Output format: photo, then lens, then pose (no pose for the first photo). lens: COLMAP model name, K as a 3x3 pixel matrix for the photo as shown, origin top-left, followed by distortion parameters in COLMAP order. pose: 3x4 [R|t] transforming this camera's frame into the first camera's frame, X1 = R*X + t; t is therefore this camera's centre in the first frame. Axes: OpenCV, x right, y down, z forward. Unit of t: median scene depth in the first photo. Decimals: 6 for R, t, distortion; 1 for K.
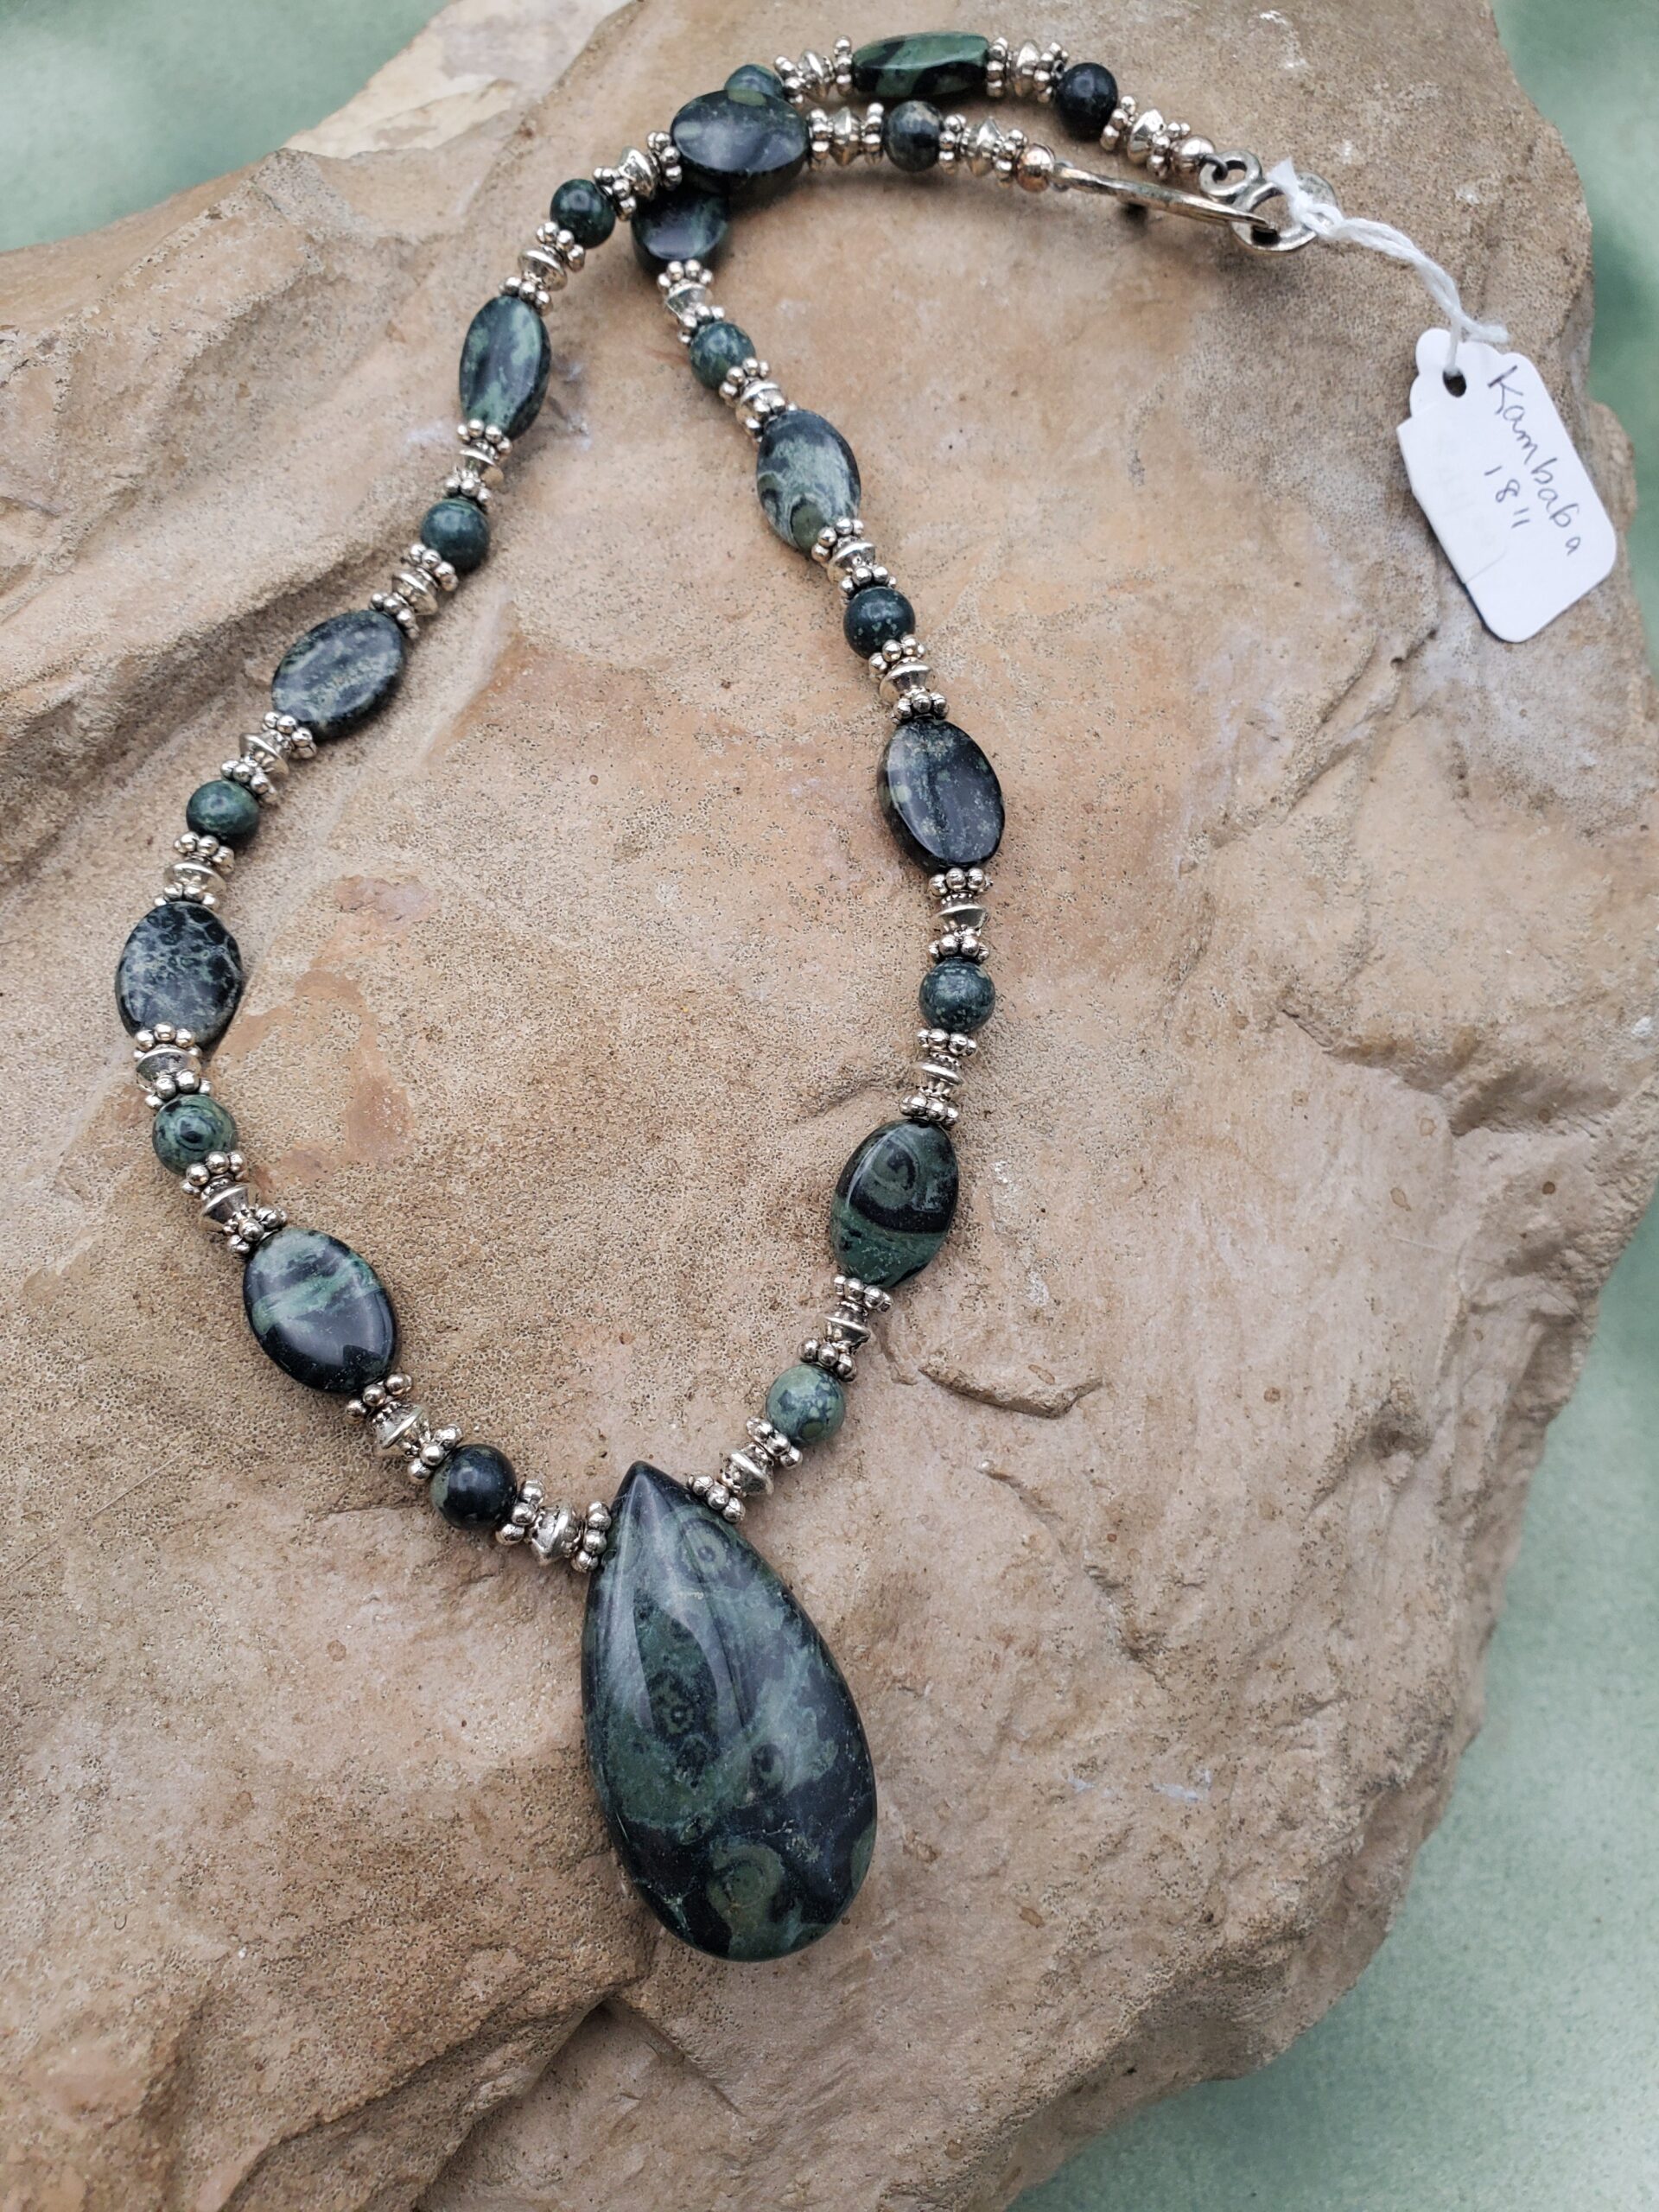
lens RADIAL K [[1720.6, 0, 833.4], [0, 1720.6, 1091.9], [0, 0, 1]] dist [-0.074323, 0.119152]
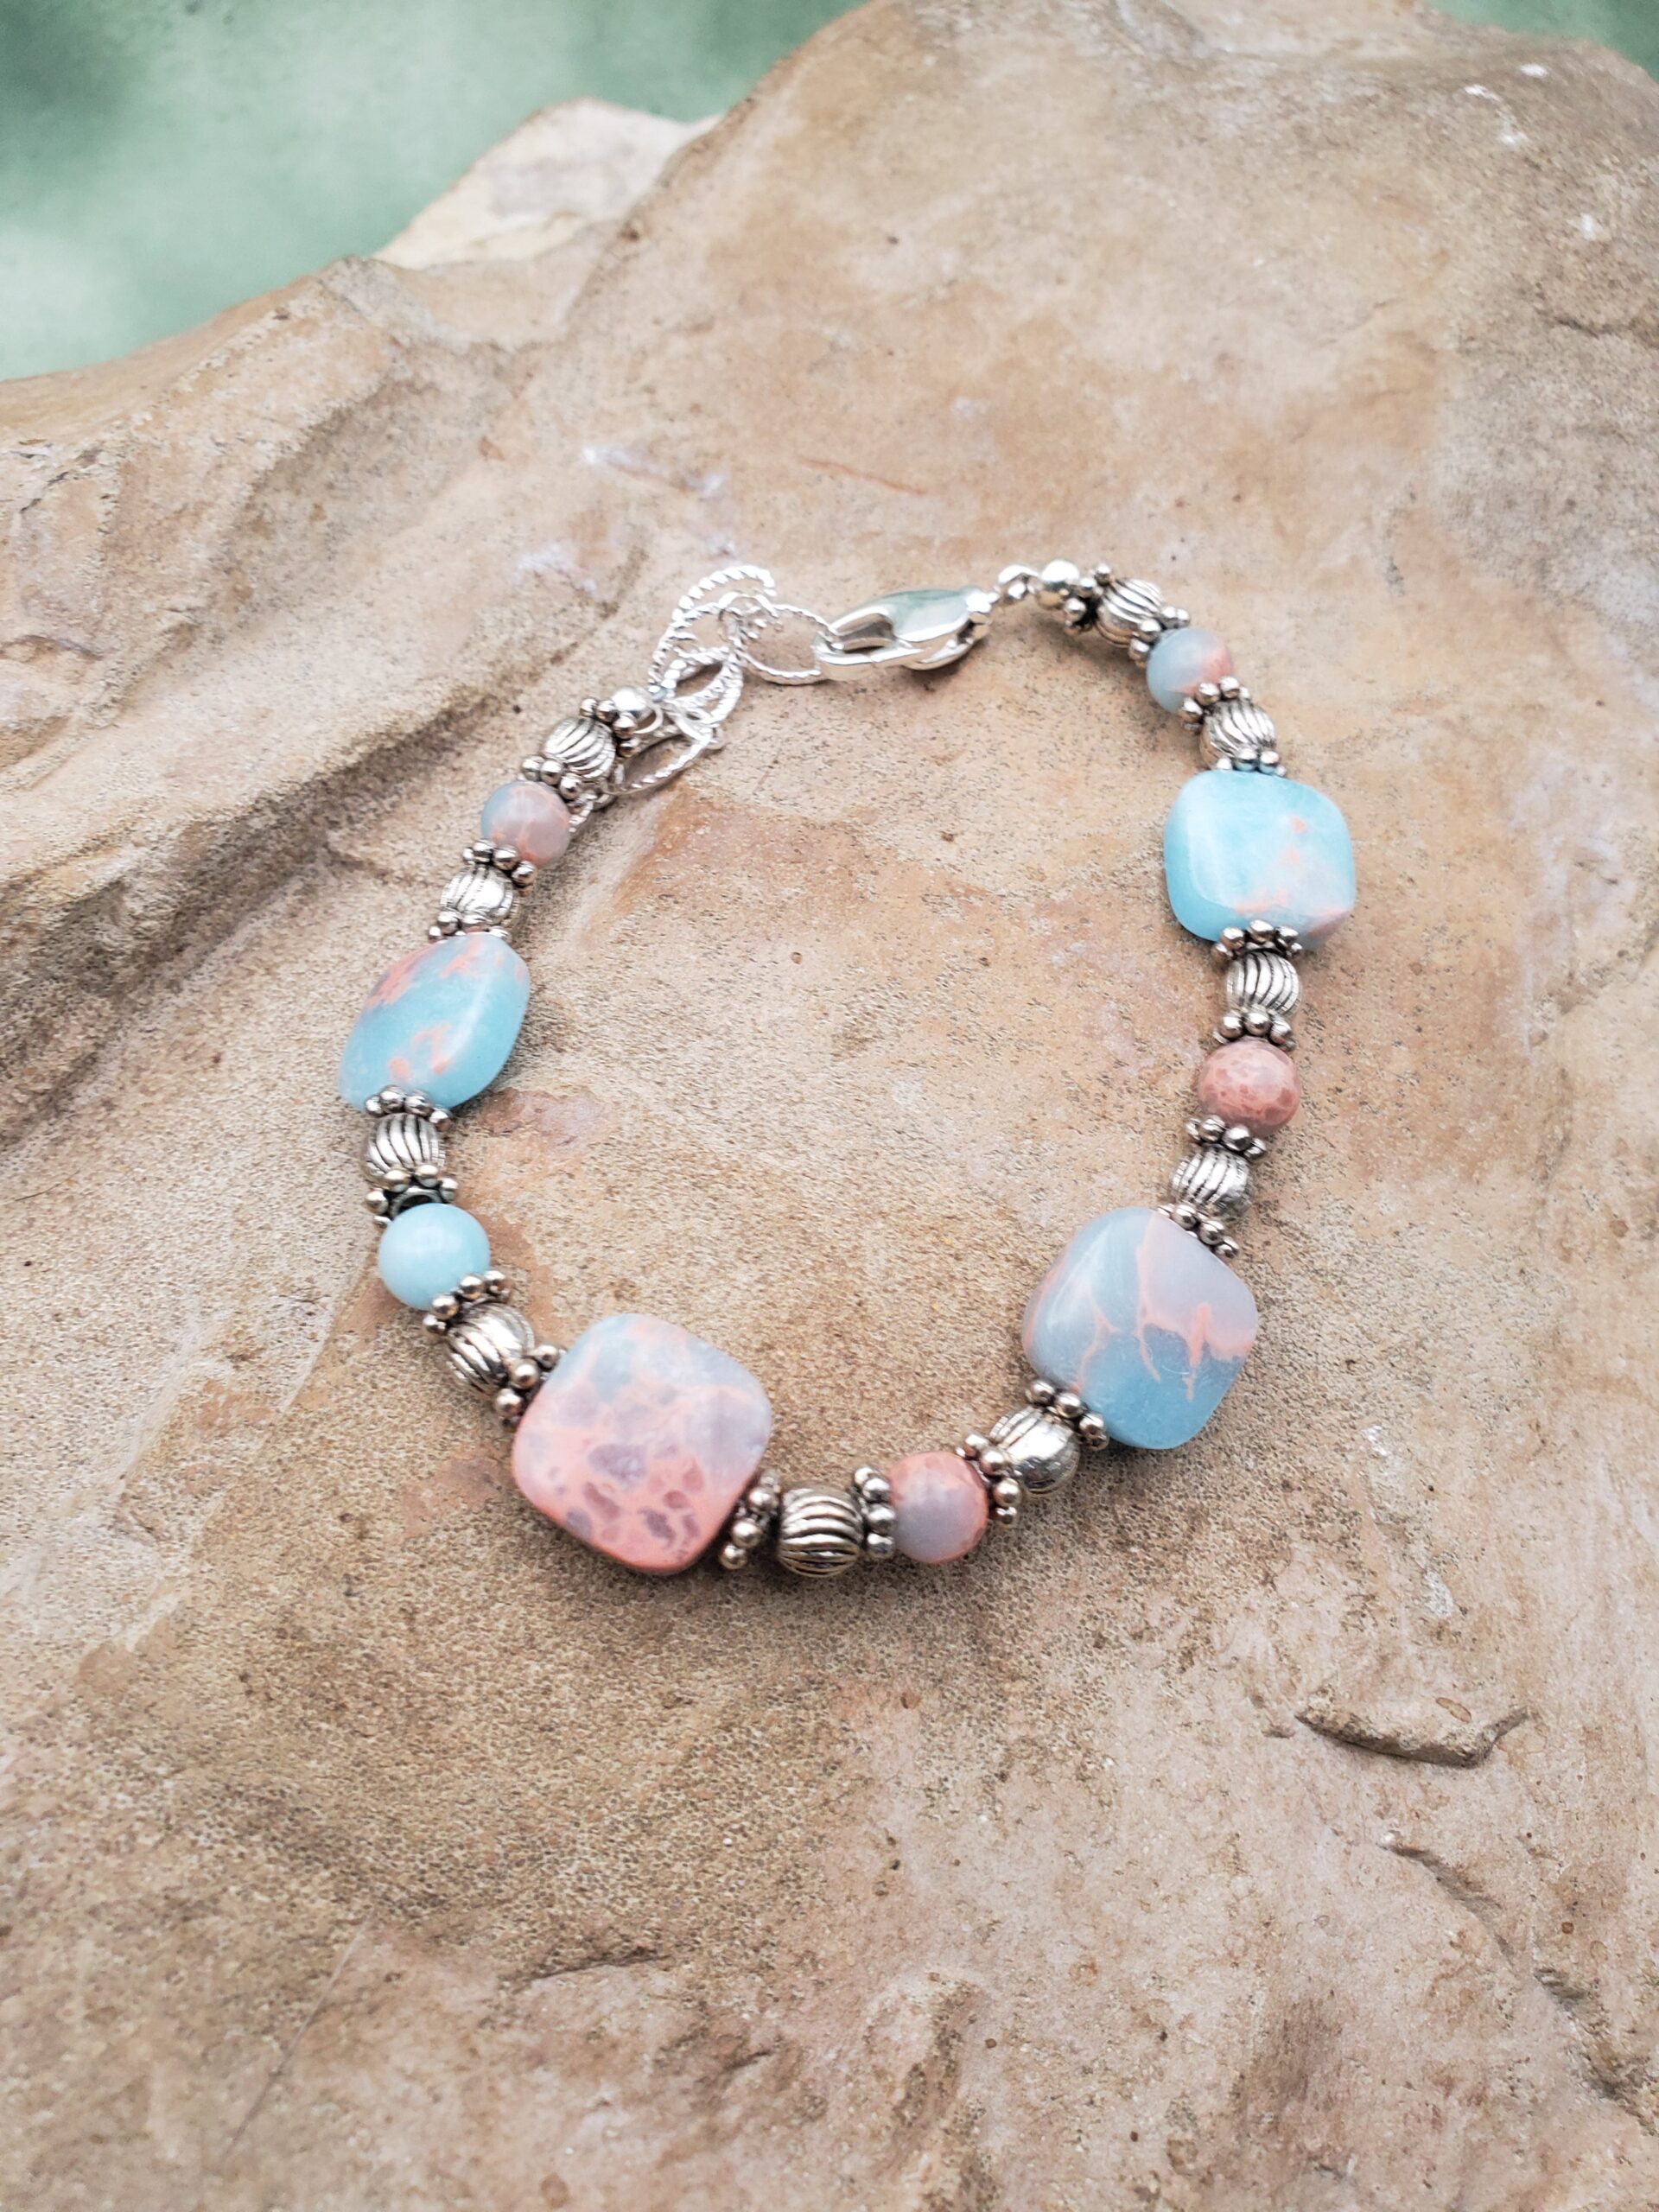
lens RADIAL K [[1727.2, 0, 830.6], [0, 1727.2, 1140.0], [0, 0, 1]] dist [-0.076481, 0.109844]
pose [[0.997974, -0.042263, 0.047563, -0.163835], [0.047122, 0.993231, -0.106166, -0.014309], [-0.042754, 0.108192, 0.993210, 0.220566]]
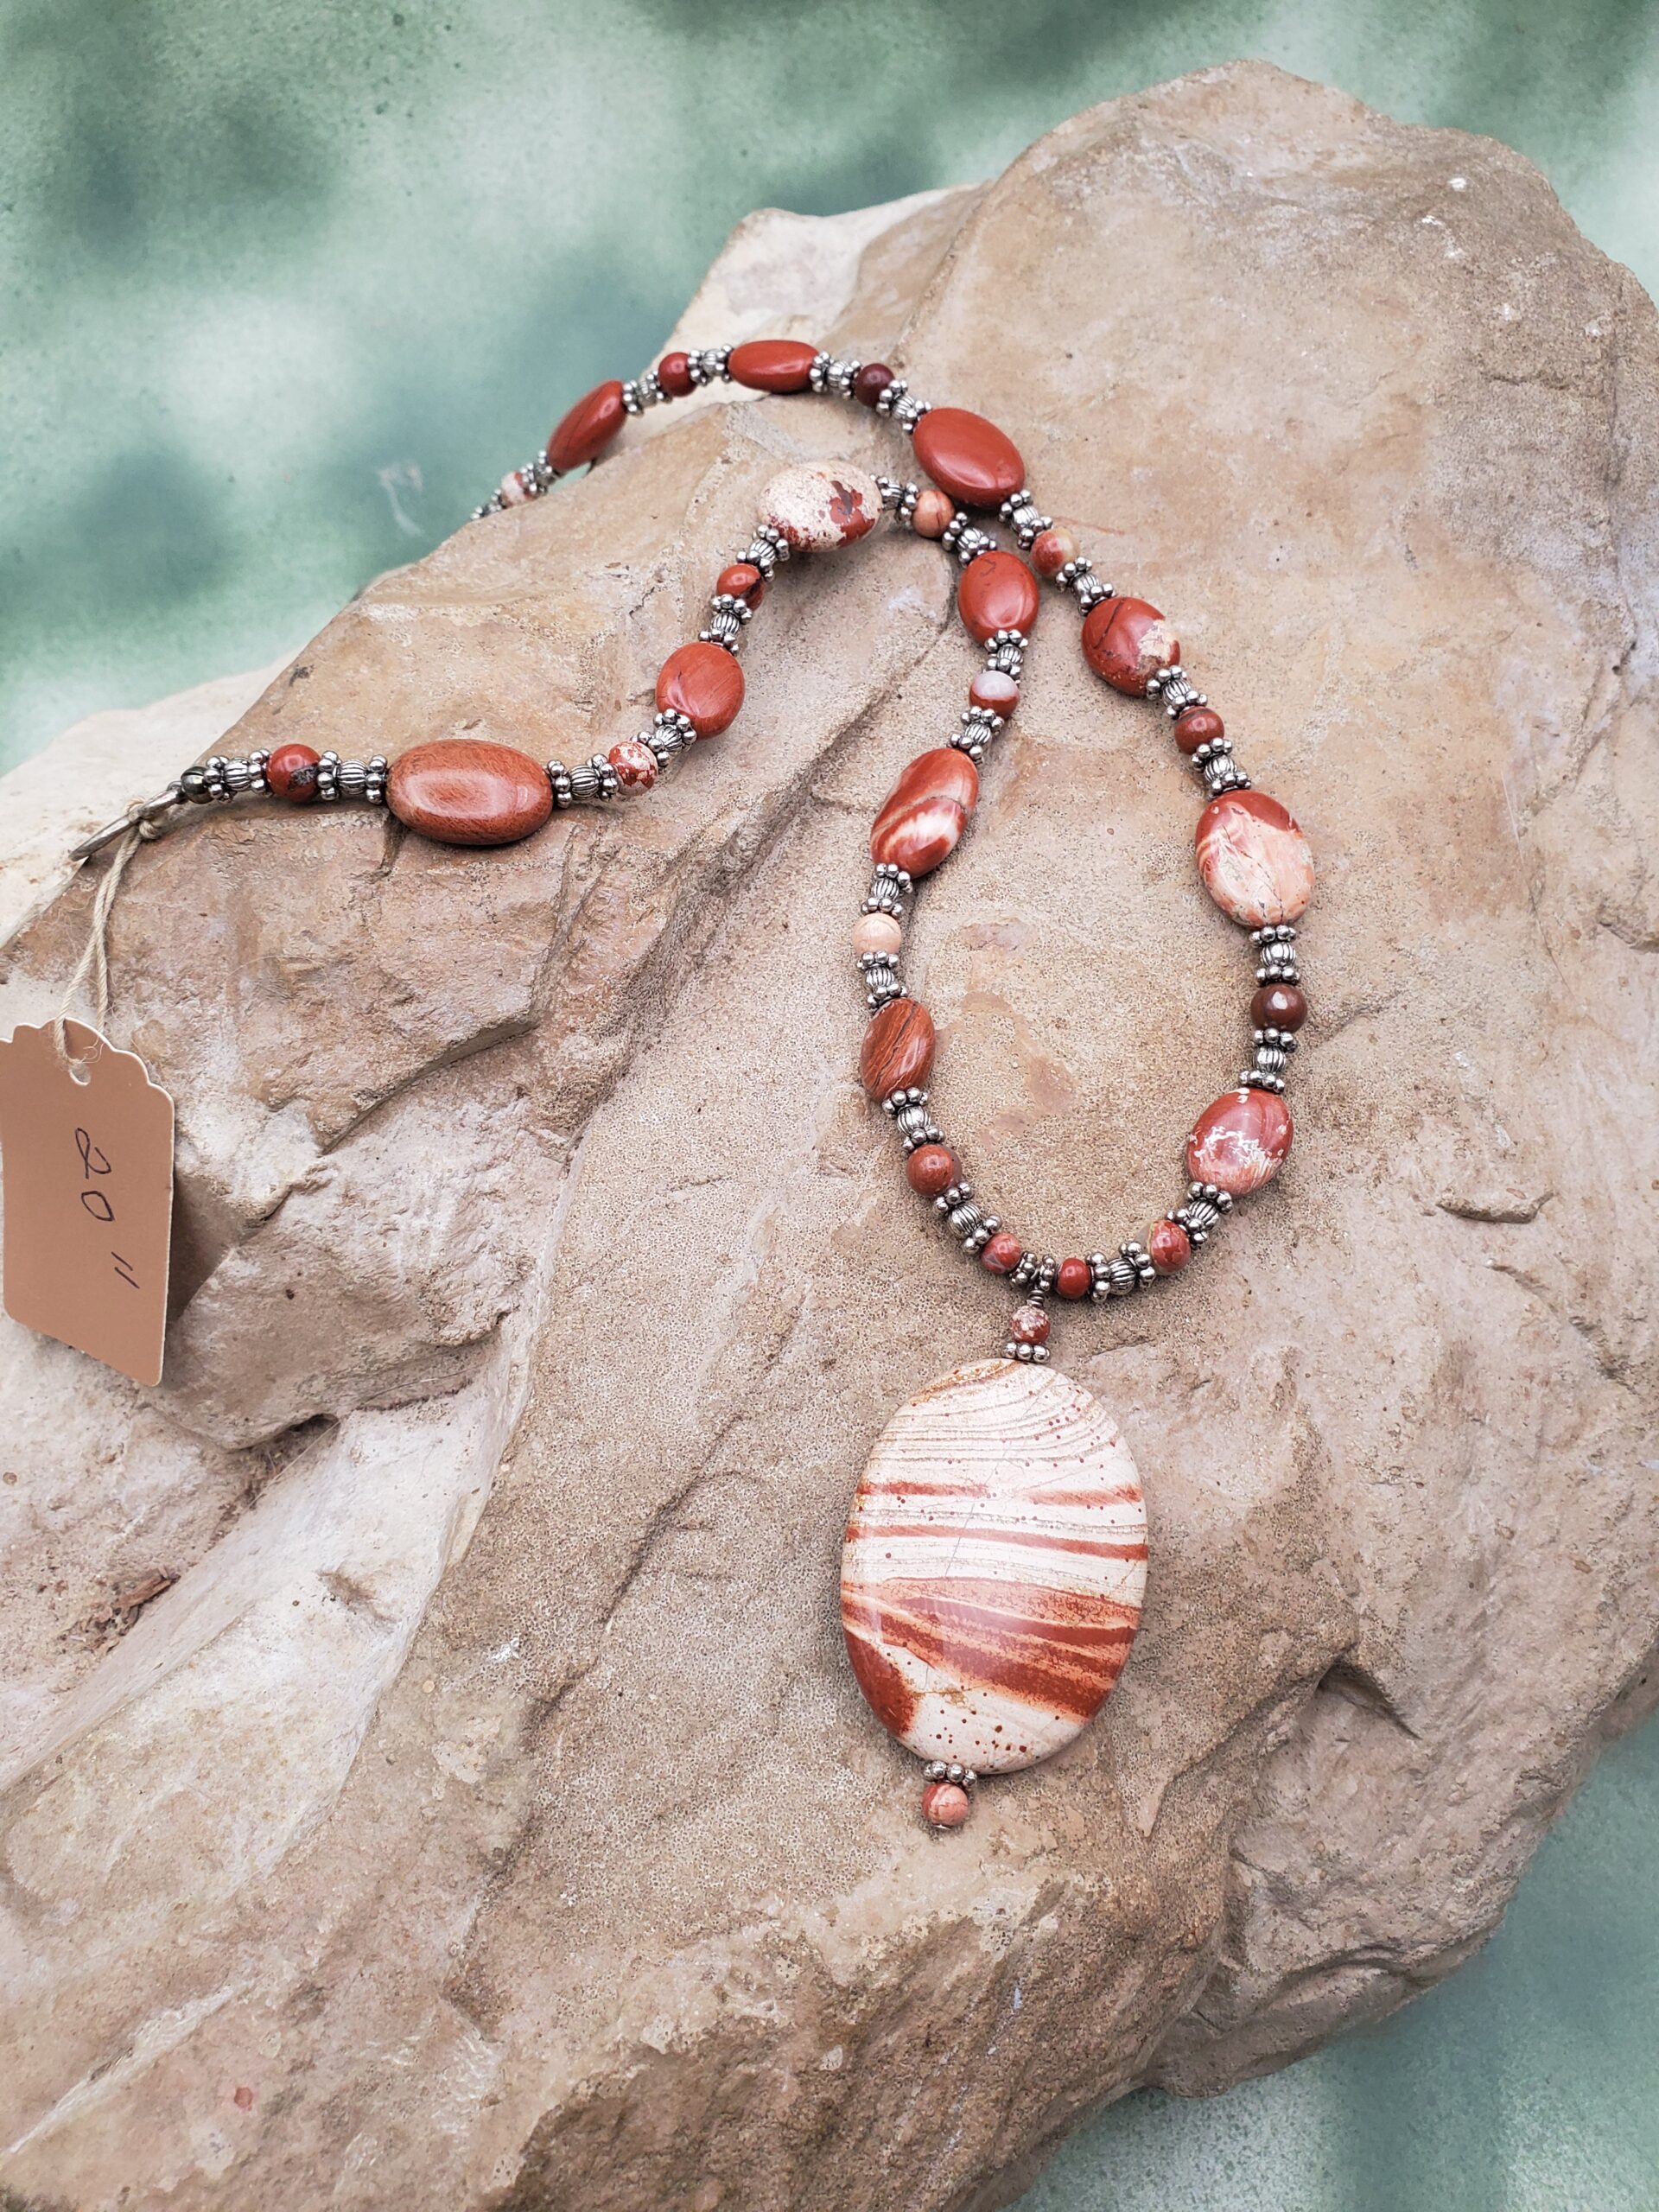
lens RADIAL K [[1668.3, 0, 827.8], [0, 1668.3, 1093.1], [0, 0, 1]] dist [0.008627, 0.015252]
pose [[0.983242, -0.157364, 0.092044, -0.521152], [0.159838, 0.986939, -0.020104, 0.017885], [-0.087678, 0.034479, 0.995552, -0.324744]]
